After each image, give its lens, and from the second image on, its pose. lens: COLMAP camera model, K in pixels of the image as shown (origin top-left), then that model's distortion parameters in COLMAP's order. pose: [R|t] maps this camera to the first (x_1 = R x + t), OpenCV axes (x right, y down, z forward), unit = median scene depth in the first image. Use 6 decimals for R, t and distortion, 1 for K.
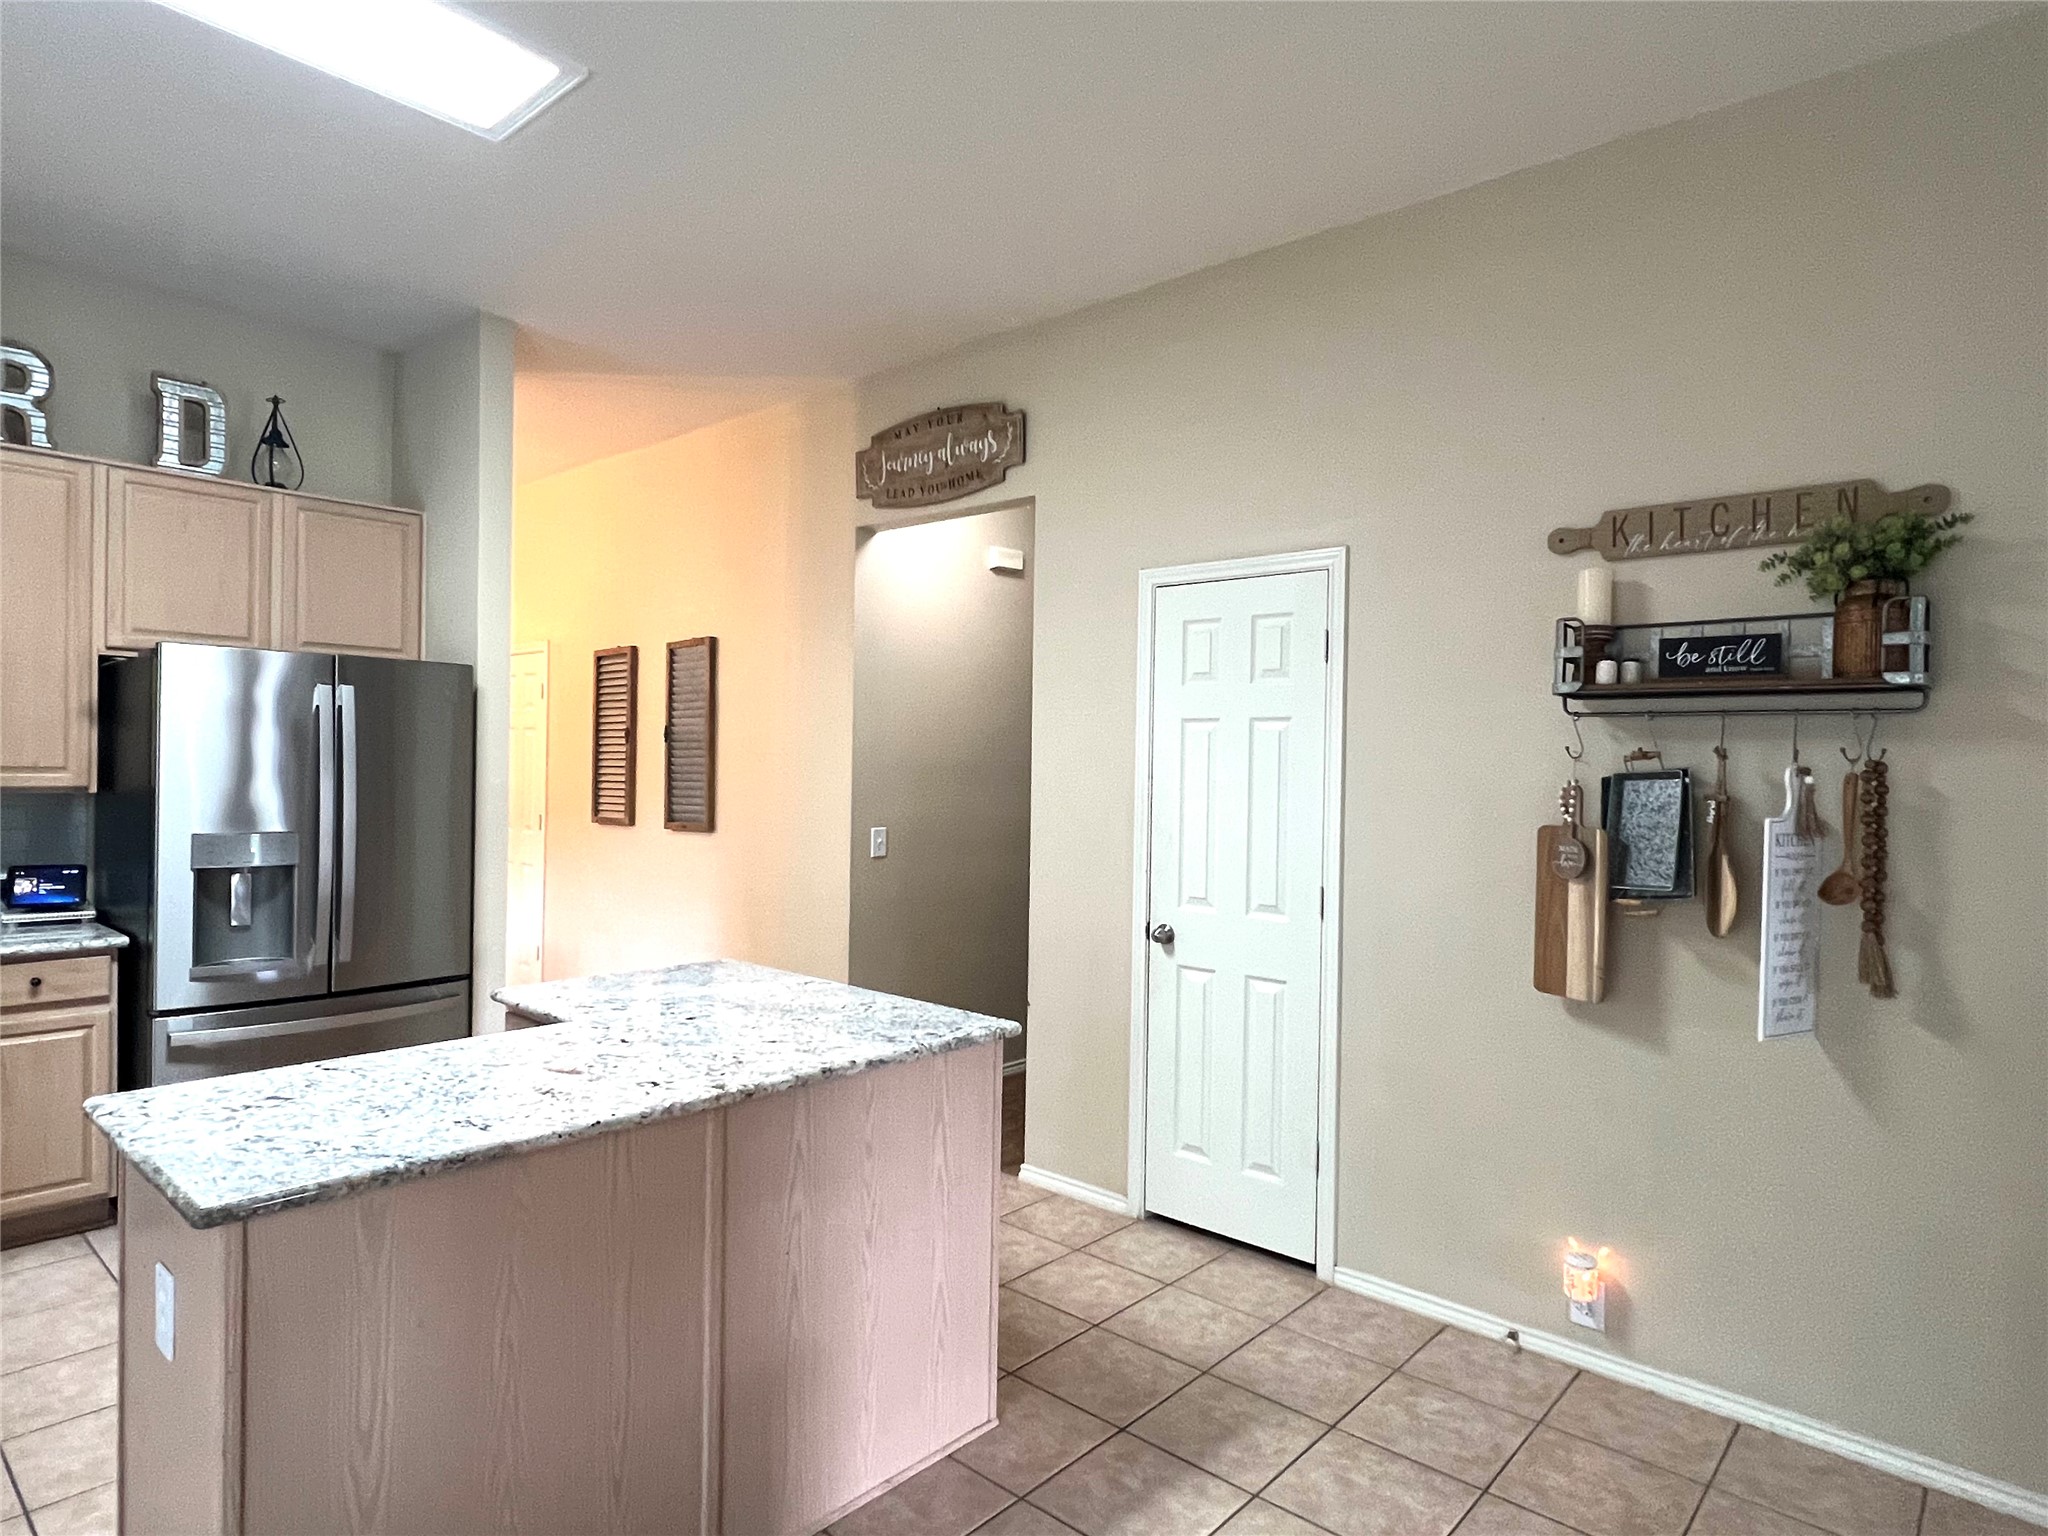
lens RADIAL K [[1160.2, 0, 1024.0], [0, 1160.2, 768.0], [0, 0, 1]] dist [-0.000504, -0.000089]
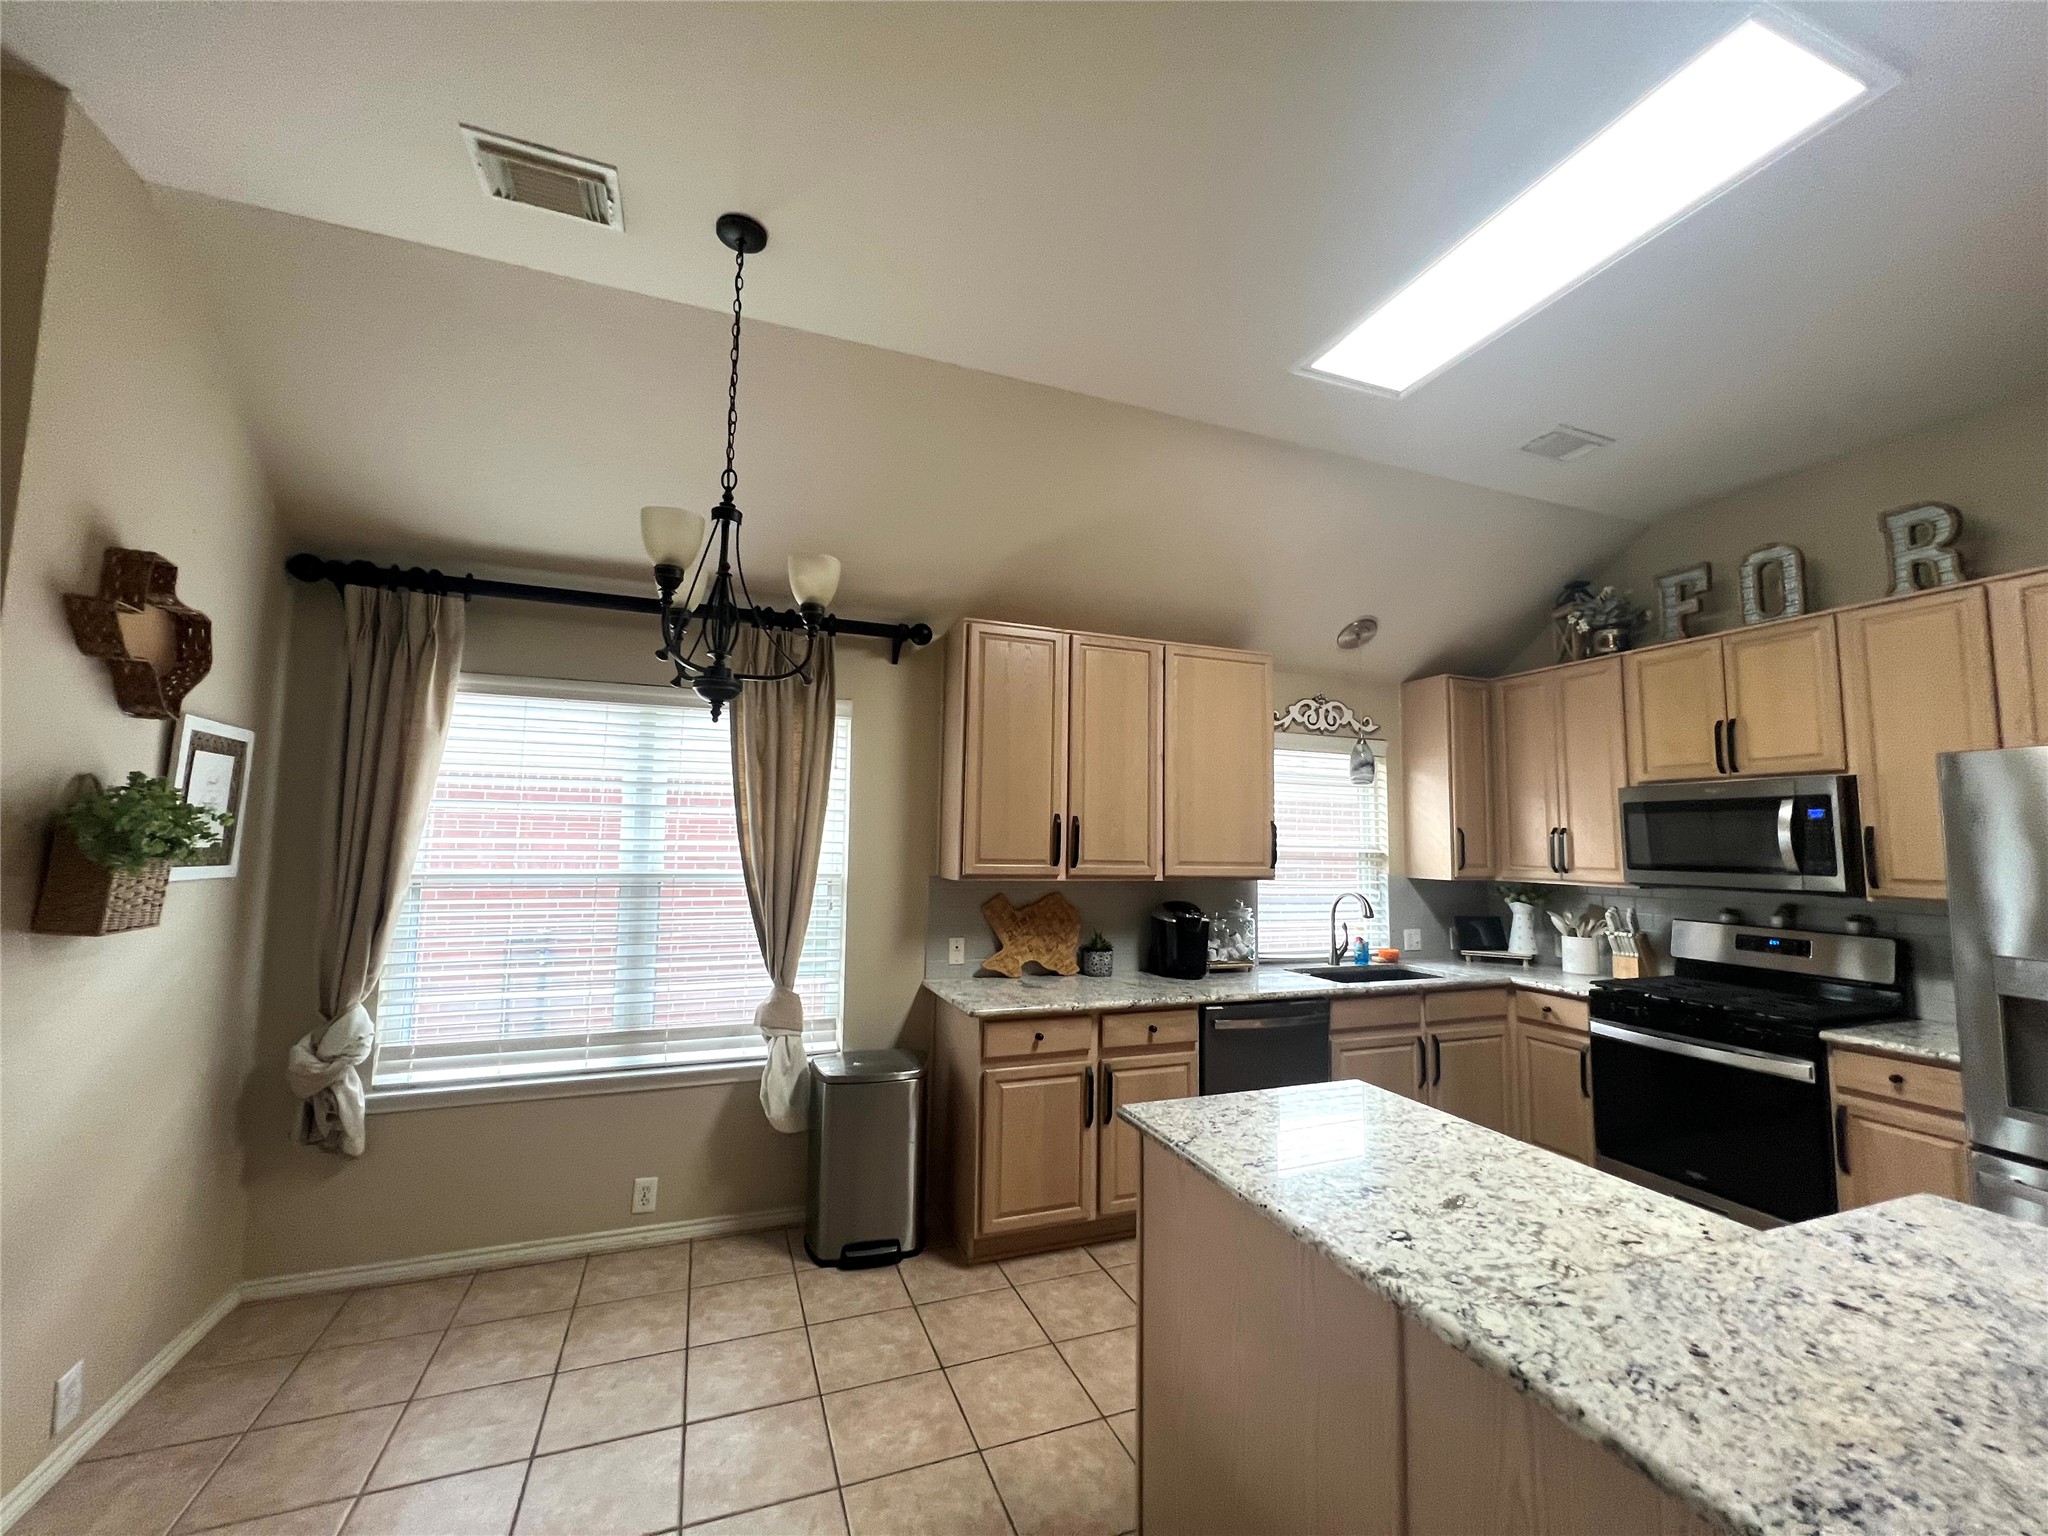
lens RADIAL K [[825.5, 0, 1024.0], [0, 825.5, 768.0], [0, 0, 1]] dist [-0.001589, -0.000055]
pose [[-0.460919, -0.105053, -0.881202, 0.214430], [-0.027798, 0.994190, -0.103983, -0.001336], [0.887007, -0.023432, -0.461162, 0.582039]]
